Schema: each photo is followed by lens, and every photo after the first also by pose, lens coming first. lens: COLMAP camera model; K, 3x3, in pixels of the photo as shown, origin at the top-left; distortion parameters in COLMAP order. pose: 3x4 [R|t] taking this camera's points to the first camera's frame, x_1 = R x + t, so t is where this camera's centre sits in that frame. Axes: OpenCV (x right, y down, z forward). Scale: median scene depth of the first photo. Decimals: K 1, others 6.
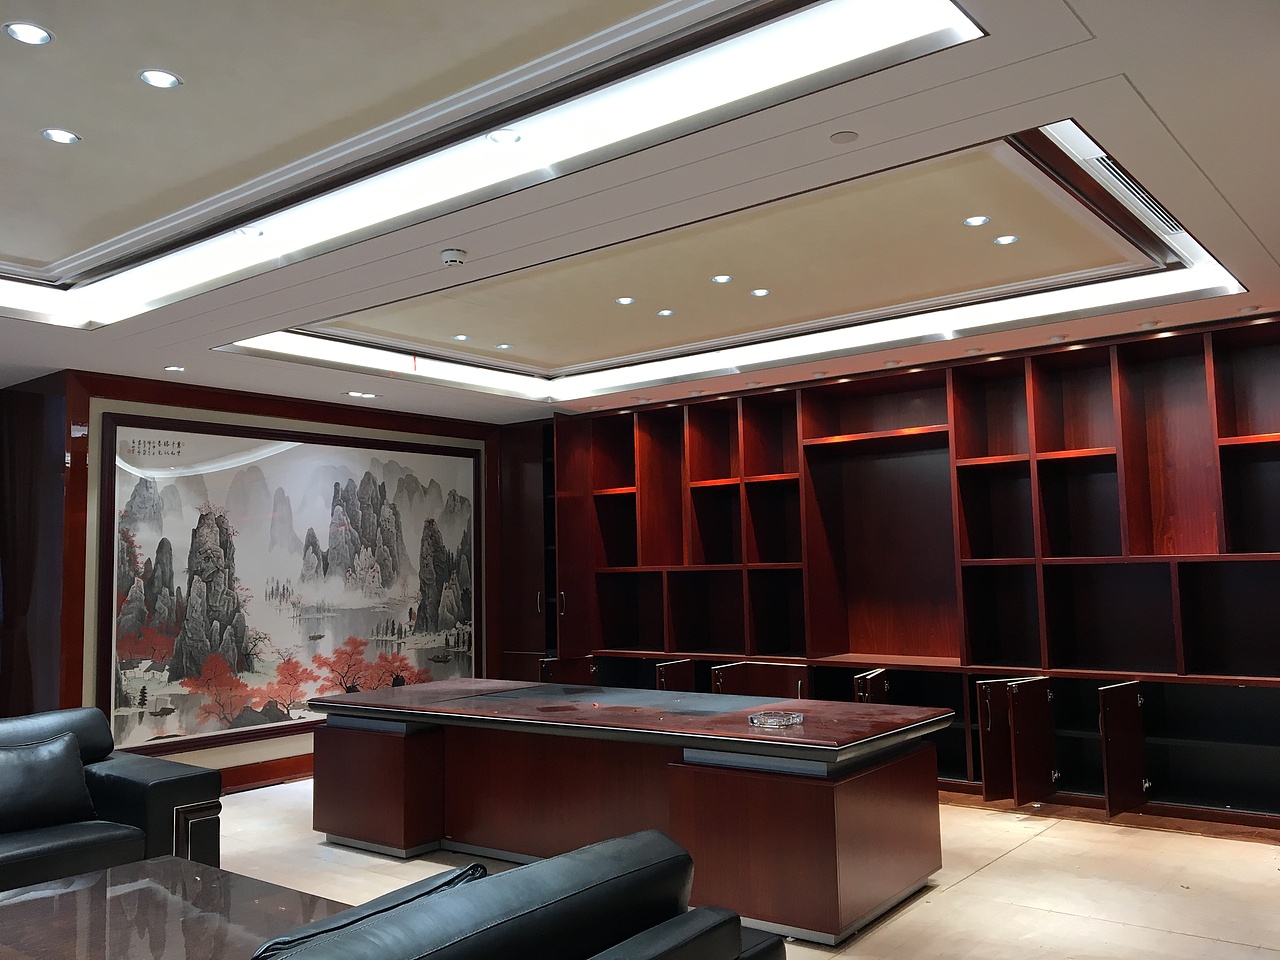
lens RADIAL K [[1083.6, 0, 641.5], [0, 1083.6, 468.3], [0, 0, 1]] dist [0.090933, -0.138080]
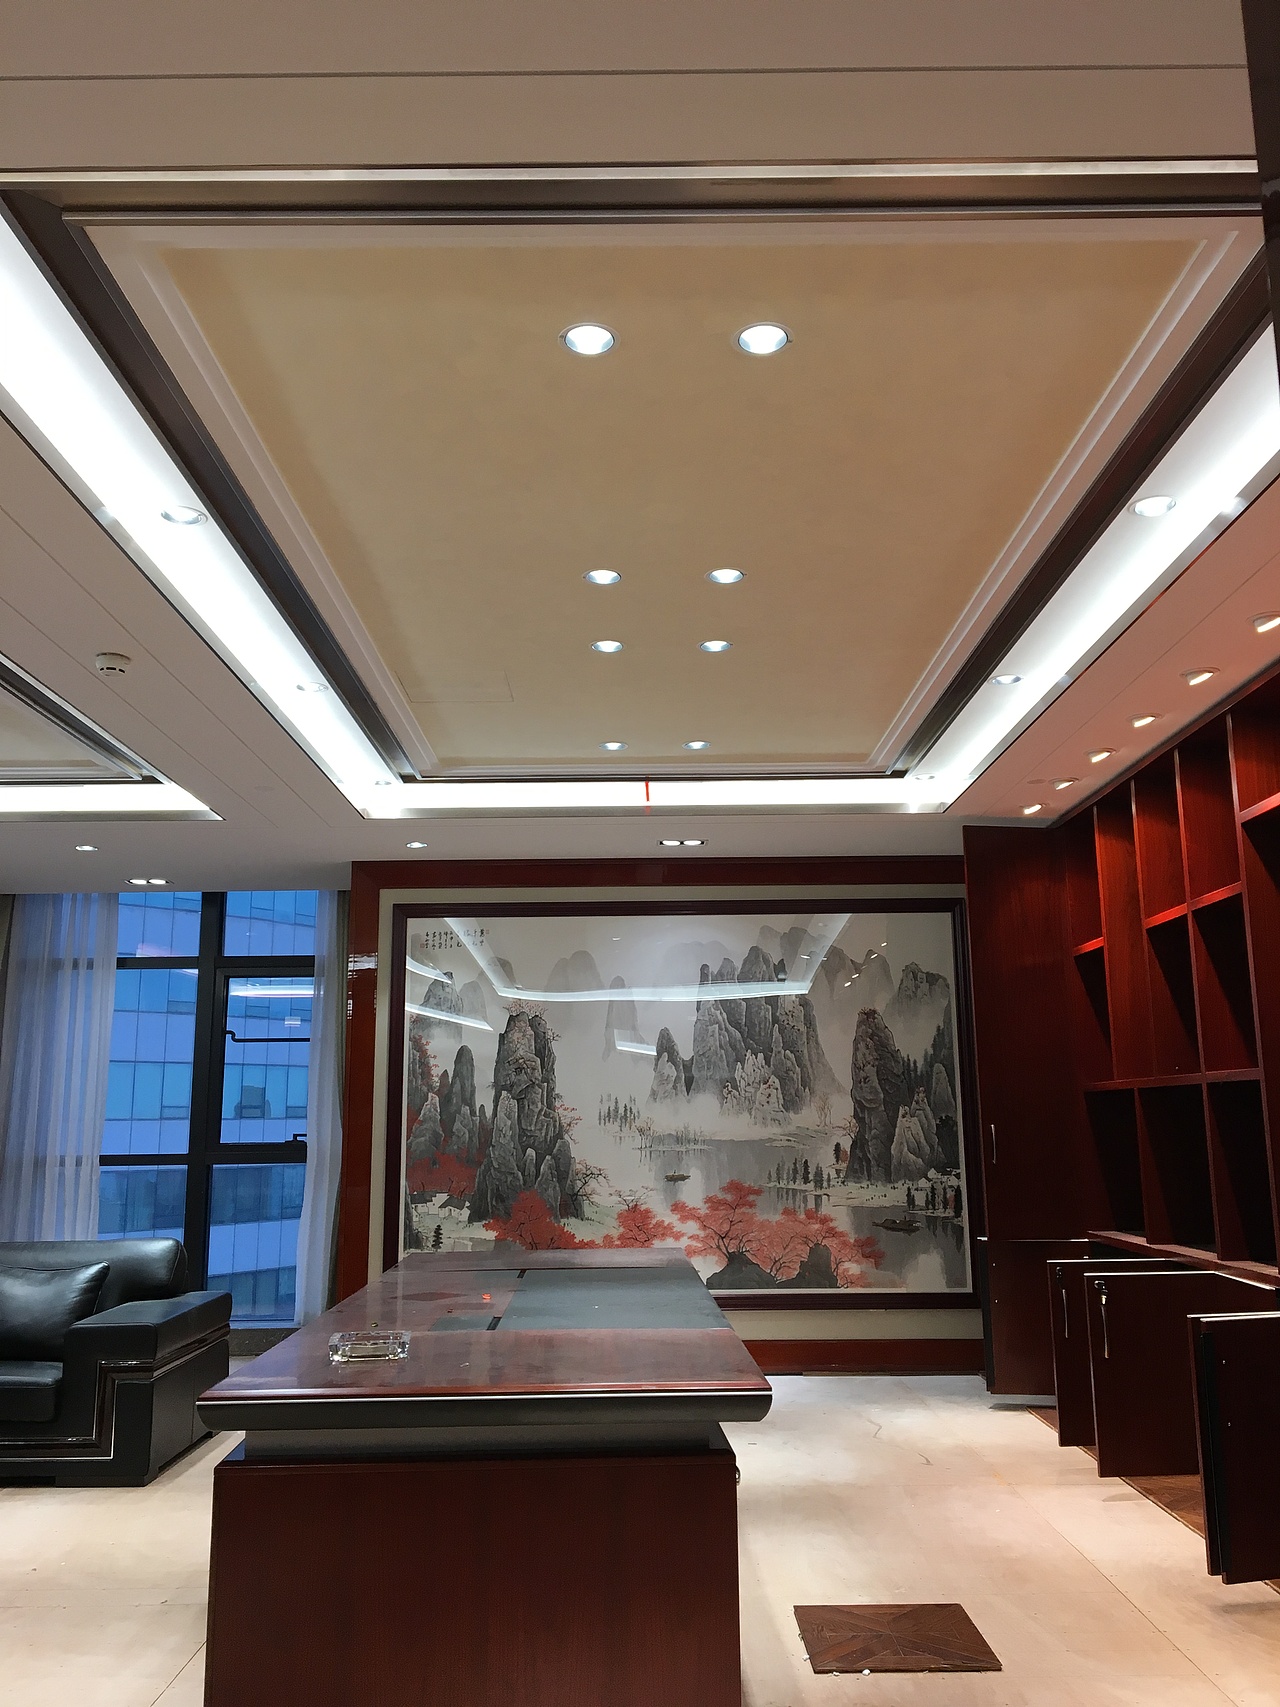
lens RADIAL K [[1445.0, 0, 640.5], [0, 1445.0, 830.1], [0, 0, 1]] dist [0.090933, -0.138080]
pose [[0.617803, -0.142560, -0.773302, 0.492901], [0.070434, 0.989508, -0.126148, 0.046163], [0.783172, 0.023468, 0.621362, 0.382301]]
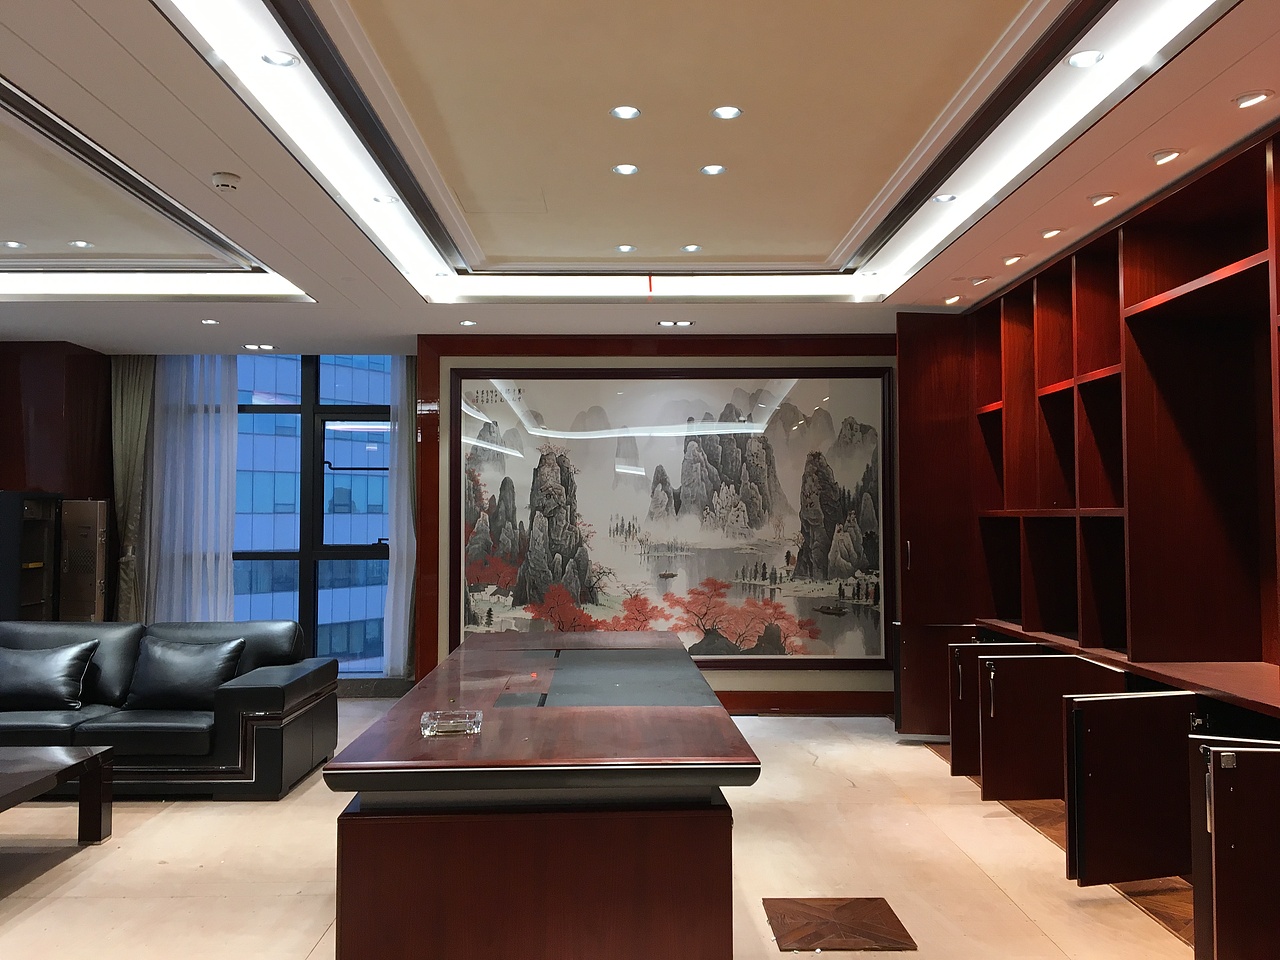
lens RADIAL K [[1083.6, 0, 637.2], [0, 1083.6, 467.9], [0, 0, 1]] dist [0.090933, -0.138080]
pose [[0.624952, -0.017205, -0.780474, 0.464763], [0.062729, 0.997631, 0.028237, 0.029501], [0.778139, -0.066605, 0.624550, 0.389580]]
